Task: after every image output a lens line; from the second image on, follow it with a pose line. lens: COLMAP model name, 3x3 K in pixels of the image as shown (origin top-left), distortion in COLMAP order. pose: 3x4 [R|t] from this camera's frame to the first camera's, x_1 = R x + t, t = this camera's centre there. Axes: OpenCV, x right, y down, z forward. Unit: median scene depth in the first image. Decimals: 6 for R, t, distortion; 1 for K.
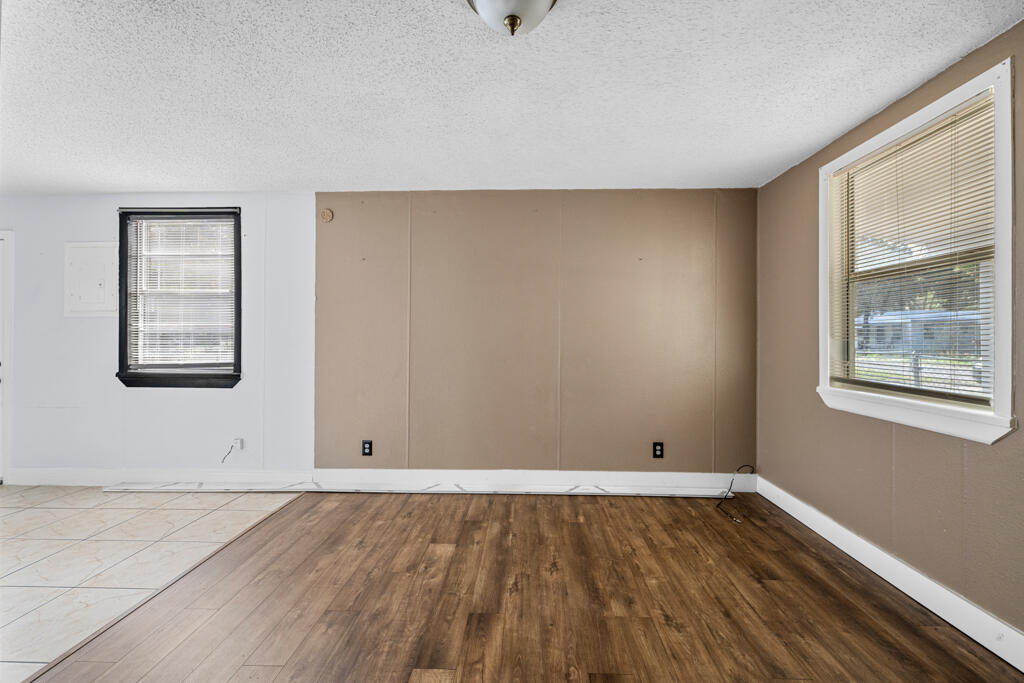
lens RADIAL K [[403.3, 0, 516.8], [0, 403.3, 334.5], [0, 0, 1]] dist [0.002186, -0.001654]
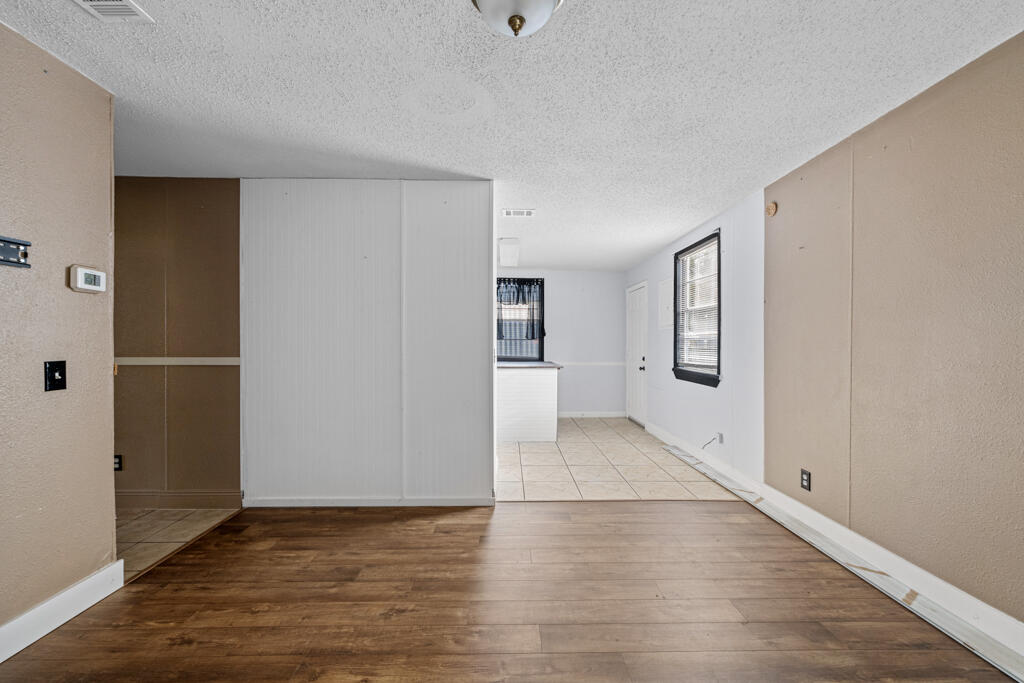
lens RADIAL K [[403.3, 0, 521.2], [0, 403.3, 341.0], [0, 0, 1]] dist [0.002186, -0.001654]
pose [[0.060565, -0.008760, -0.998126, 0.507171], [0.007943, 0.999934, -0.008294, 0.008857], [0.998133, -0.007426, 0.060631, 0.491774]]
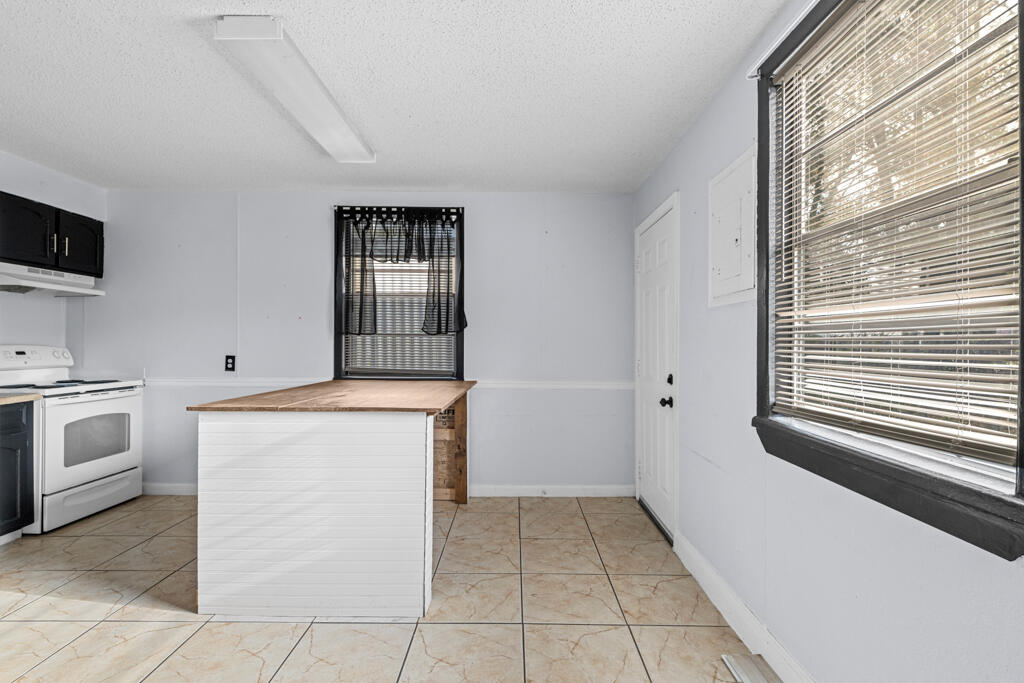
lens RADIAL K [[489.6, 0, 513.4], [0, 489.6, 340.7], [0, 0, 1]] dist [0.006722, 0.000926]
pose [[0.028943, -0.003629, -0.999574, -0.547551], [0.010148, 0.999943, -0.003336, 0.003938], [0.999530, -0.010047, 0.028978, 0.904415]]
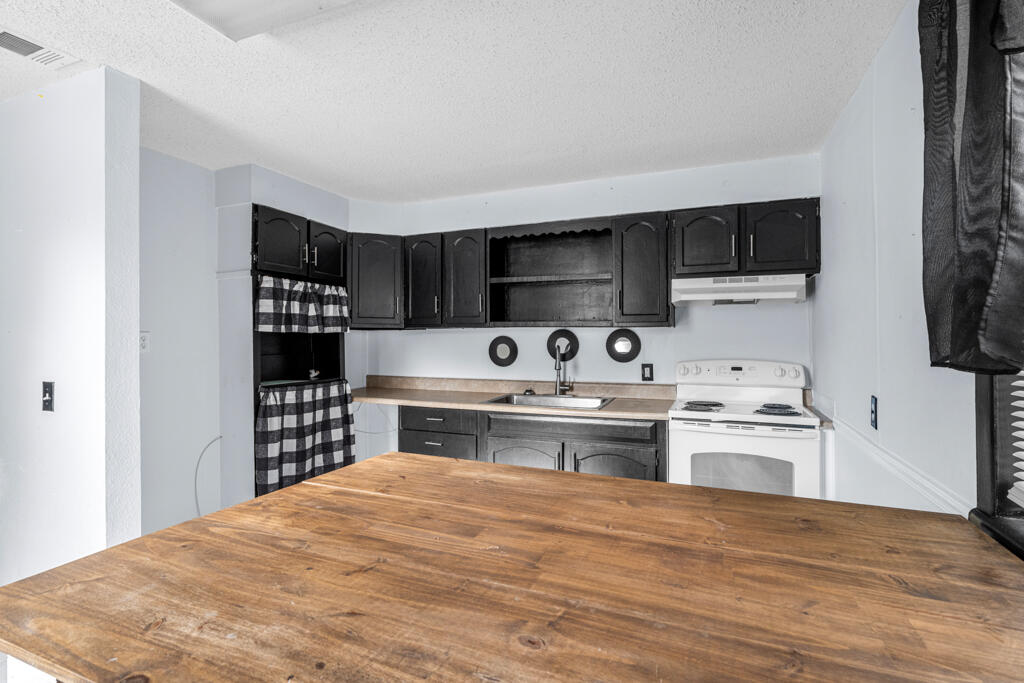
lens RADIAL K [[489.6, 0, 512.8], [0, 489.6, 334.2], [0, 0, 1]] dist [0.006722, 0.000926]
pose [[-0.940188, 0.007278, 0.340578, -1.823261], [0.002066, 0.999875, -0.015664, -0.050478], [-0.340650, -0.014024, -0.940086, 0.975293]]
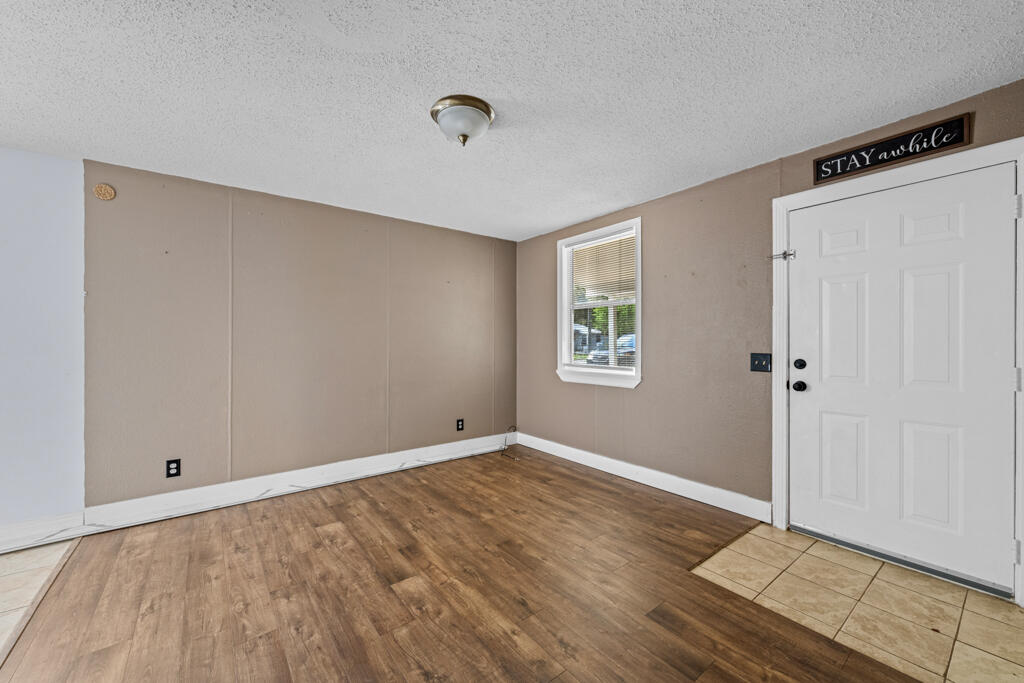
lens RADIAL K [[403.3, 0, 501.2], [0, 403.3, 341.0], [0, 0, 1]] dist [0.002186, -0.001654]
pose [[0.783657, -0.003866, 0.621181, -0.451427], [-0.000024, 0.999980, 0.006254, -0.001432], [-0.621193, -0.004916, 0.783642, -0.164930]]
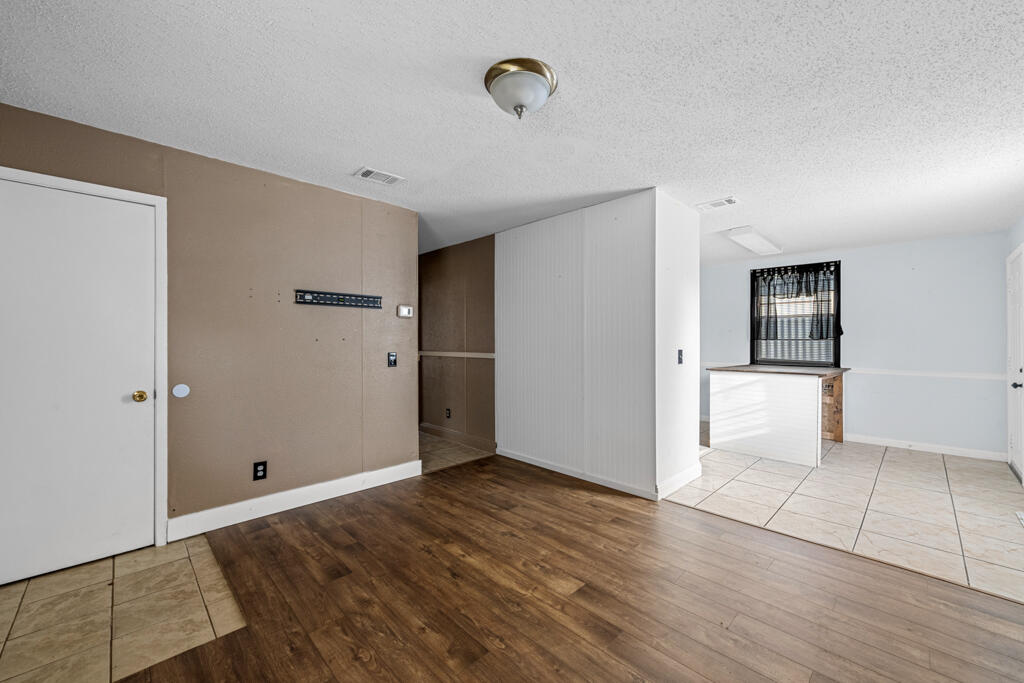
lens RADIAL K [[403.3, 0, 513.4], [0, 403.3, 341.1], [0, 0, 1]] dist [0.002186, -0.001654]
pose [[-0.685490, -0.008114, -0.728037, 0.510599], [0.002240, 0.999910, -0.013253, 0.010129], [0.728079, -0.010716, -0.685410, 0.986806]]
